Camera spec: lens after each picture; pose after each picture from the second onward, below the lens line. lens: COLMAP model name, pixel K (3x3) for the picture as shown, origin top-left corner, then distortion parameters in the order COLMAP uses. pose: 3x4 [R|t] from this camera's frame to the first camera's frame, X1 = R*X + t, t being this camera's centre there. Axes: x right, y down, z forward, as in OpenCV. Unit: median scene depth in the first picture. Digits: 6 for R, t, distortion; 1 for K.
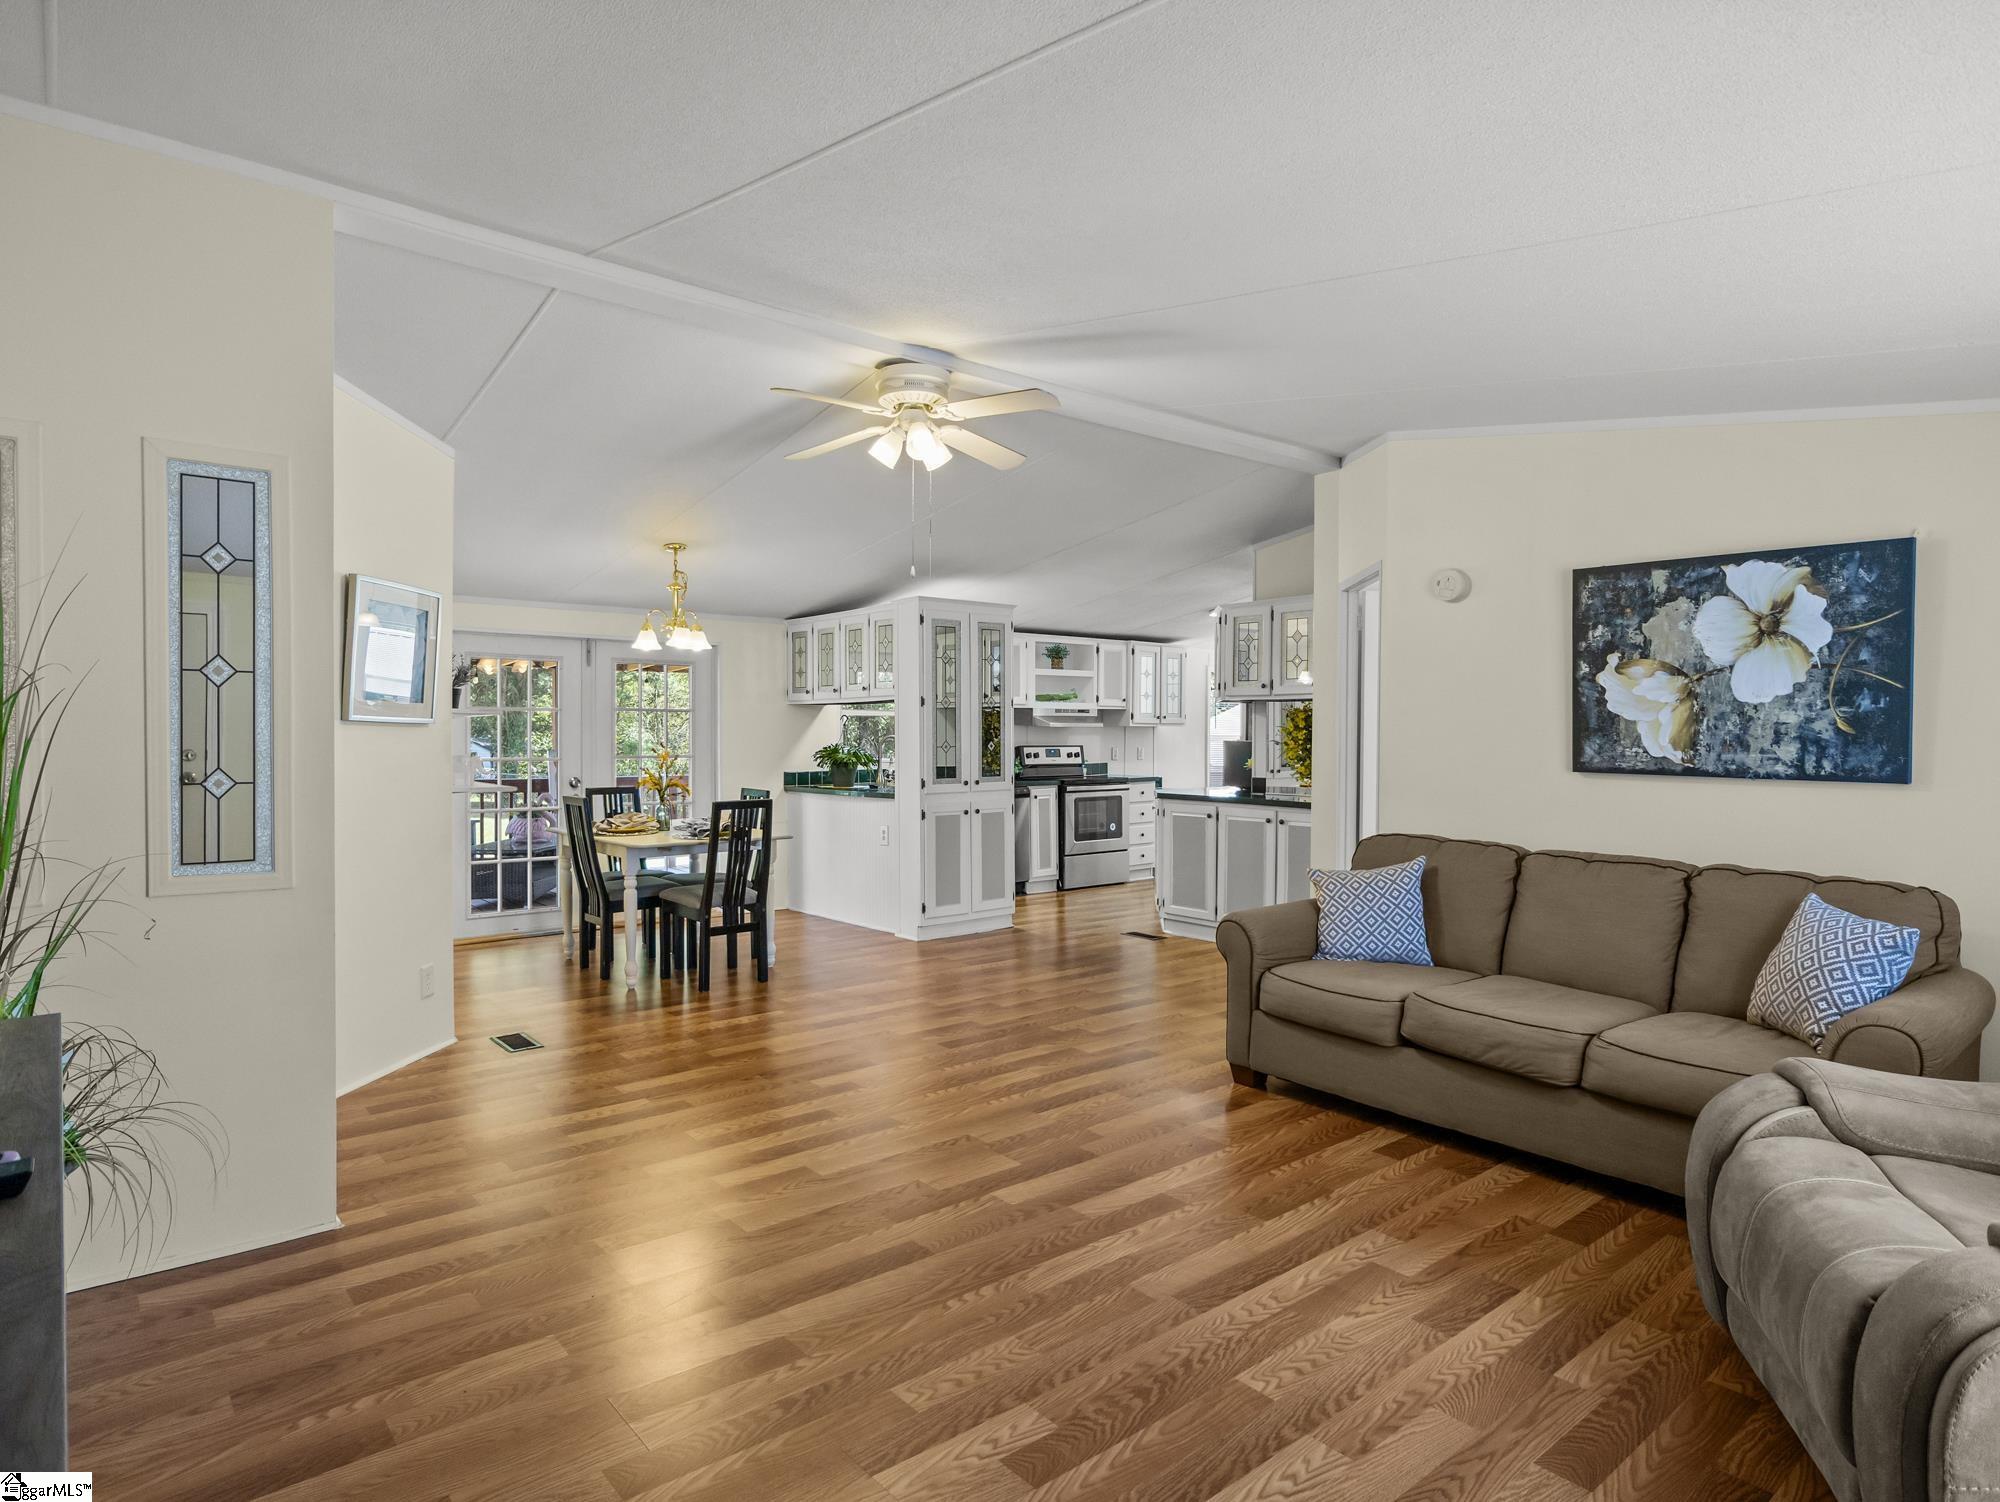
lens RADIAL K [[1129.1, 0, 1000.0], [0, 1129.1, 751.0], [0, 0, 1]] dist [-0.008240, 0.002070]
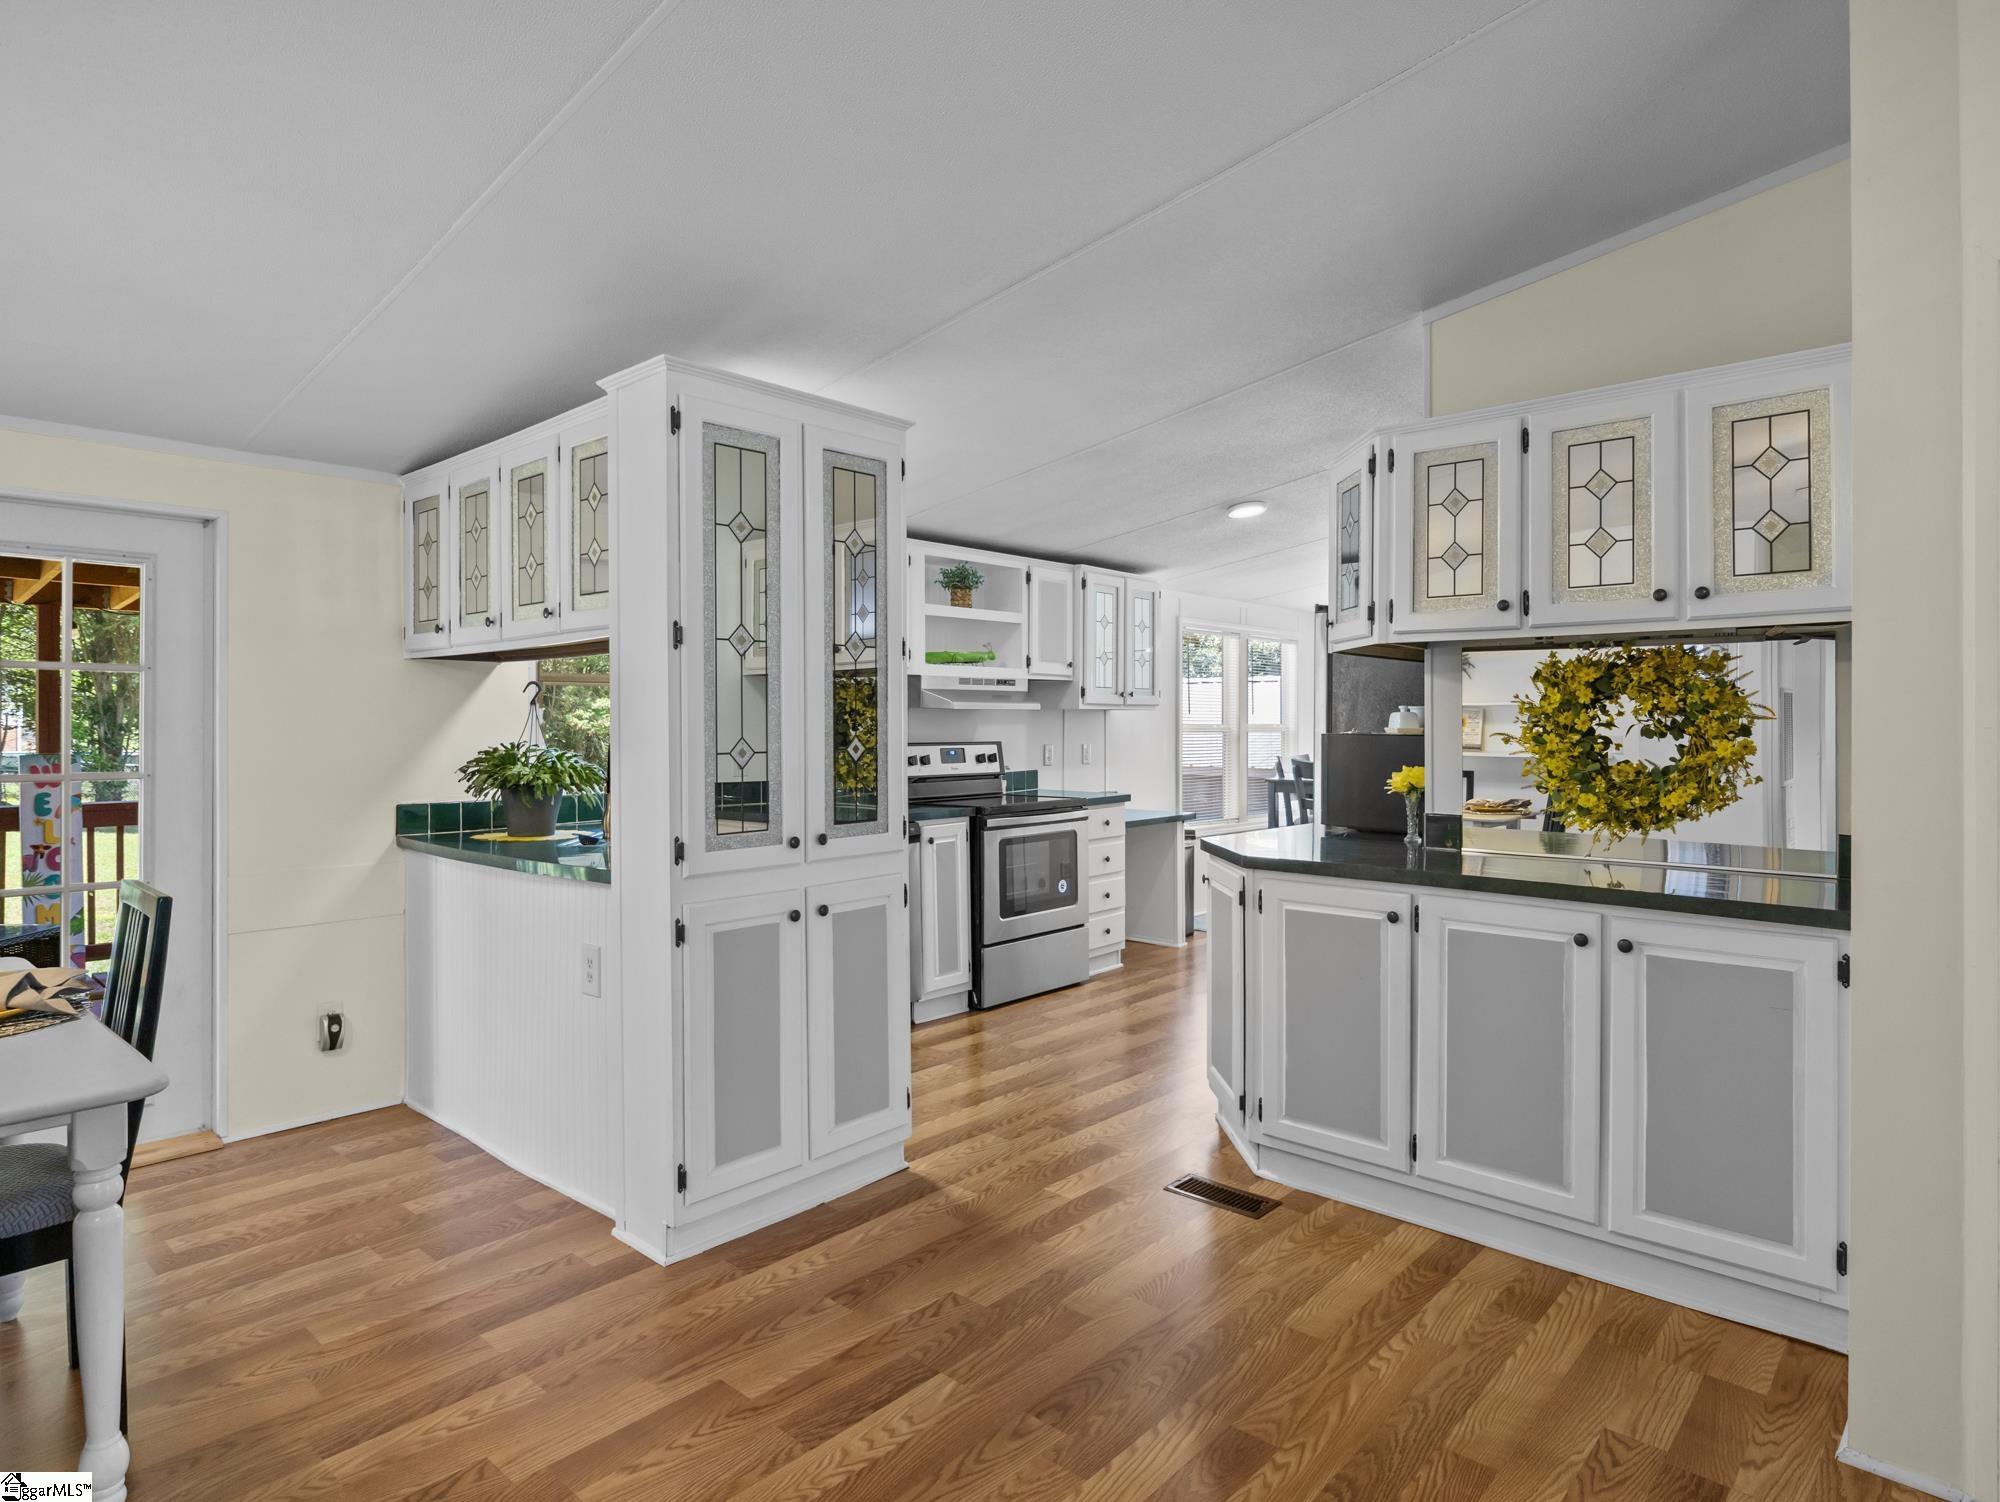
lens RADIAL K [[1137.5, 0, 1000.8], [0, 1137.5, 719.4], [0, 0, 1]] dist [-0.014553, 0.009970]
pose [[0.989981, -0.002296, 0.141180, -0.024533], [0.005089, 0.999798, -0.019425, -0.012395], [-0.141107, 0.019949, 0.989793, 1.015848]]
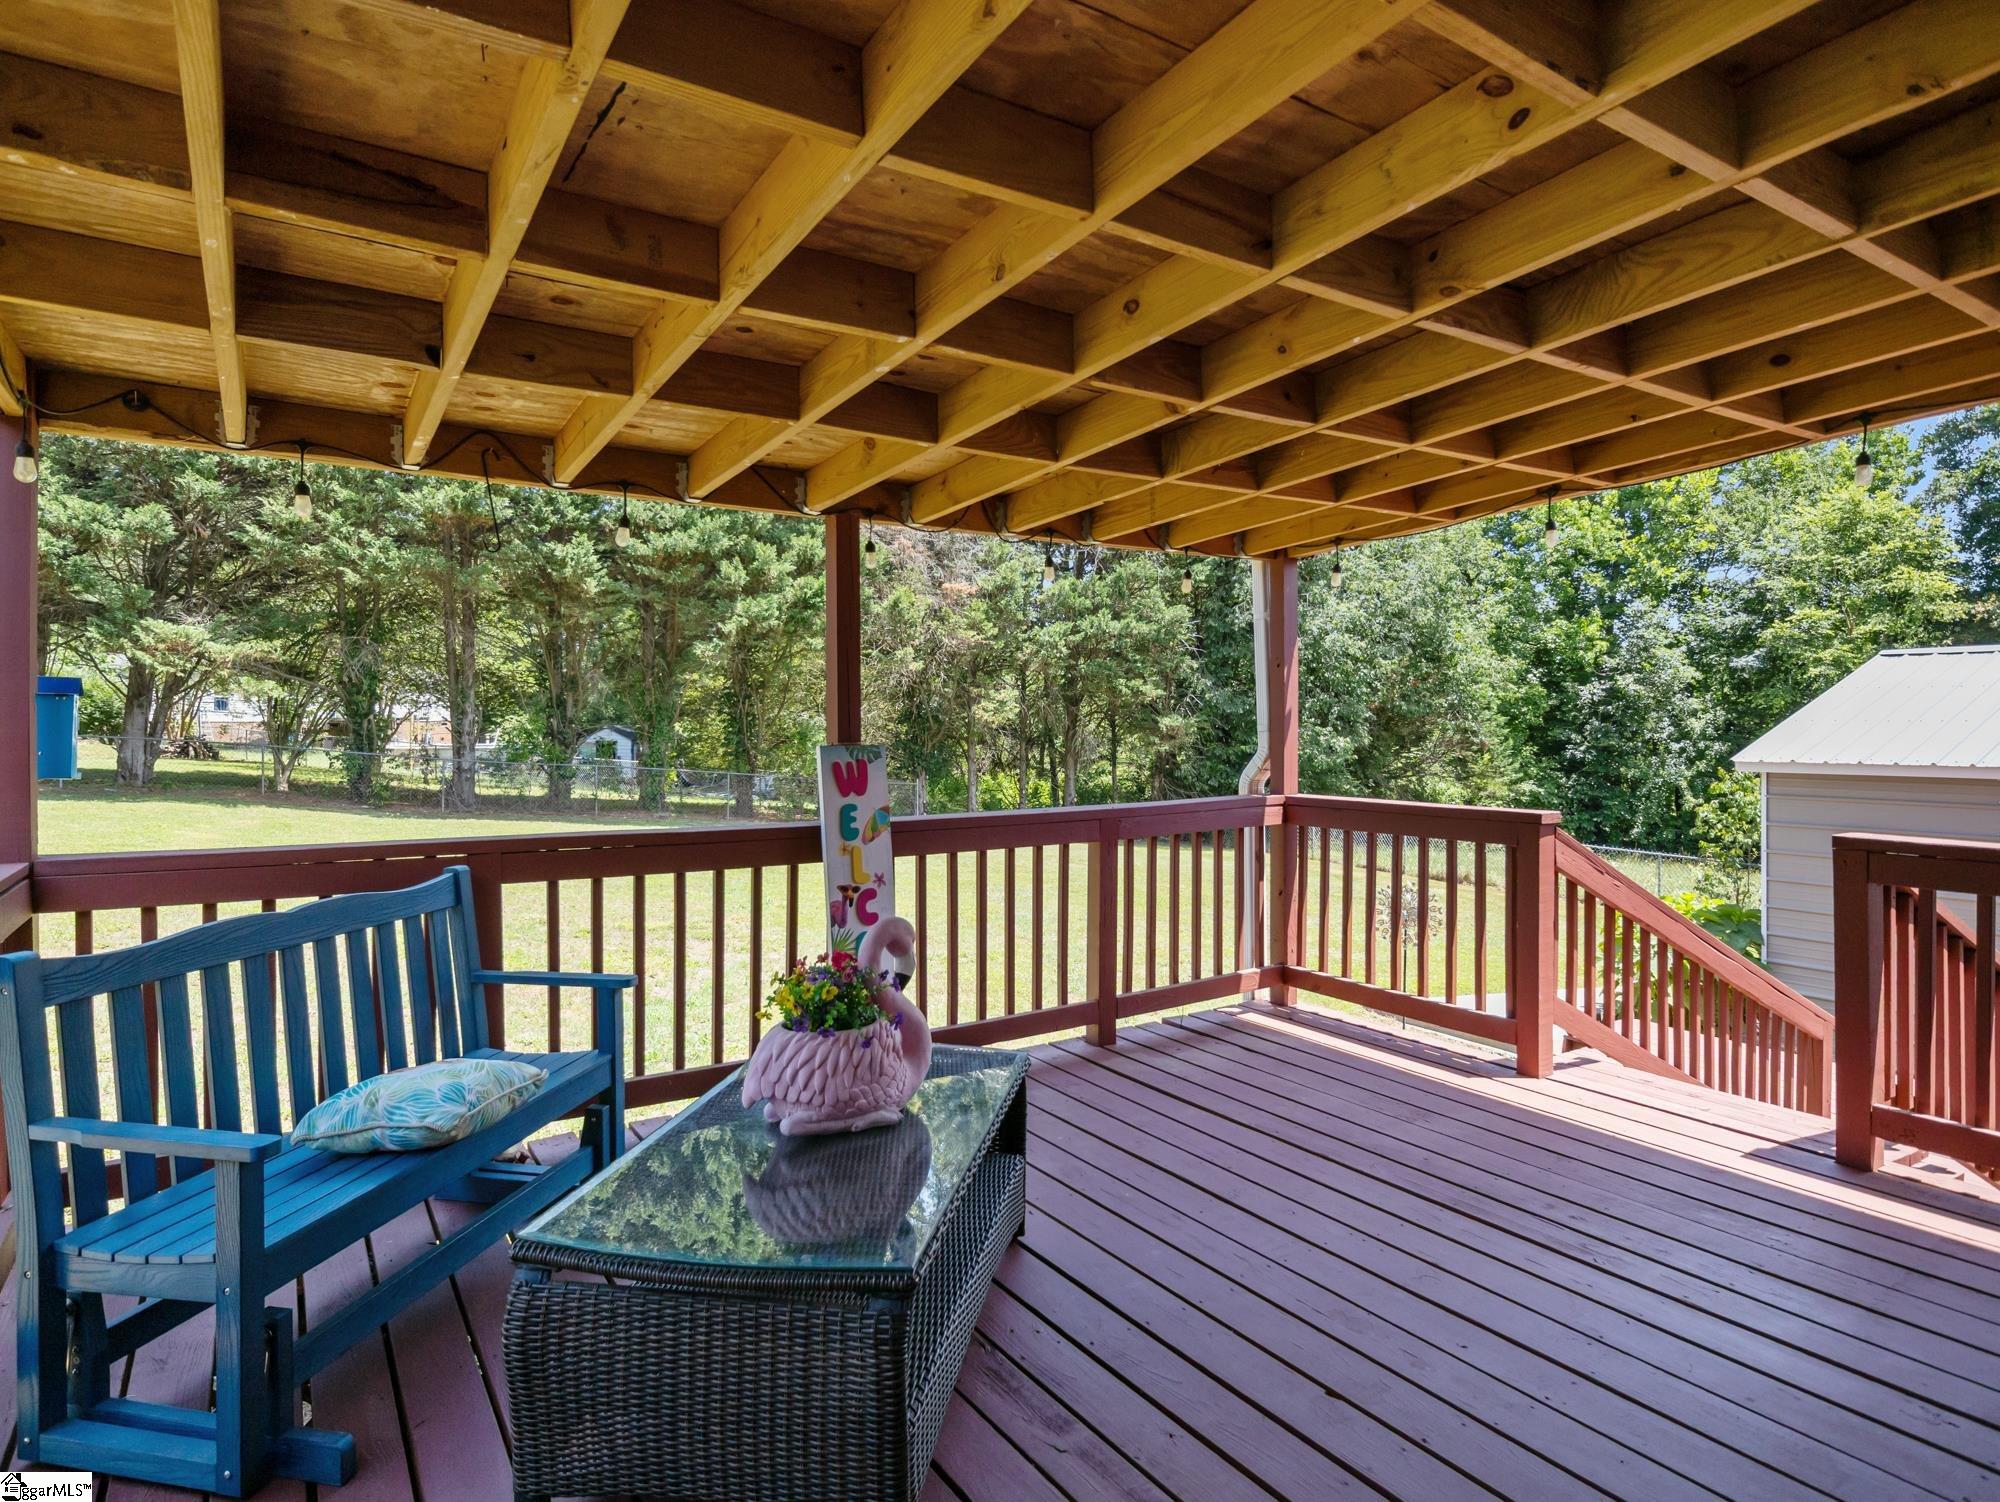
lens RADIAL K [[1143.0, 0, 994.6], [0, 1143.0, 725.7], [0, 0, 1]] dist [-0.011614, 0.001533]
pose [[0.993511, -0.003797, -0.113673, -0.795007], [0.002572, 0.999937, -0.010923, -0.006697], [0.113708, 0.010560, 0.993458, 1.692519]]
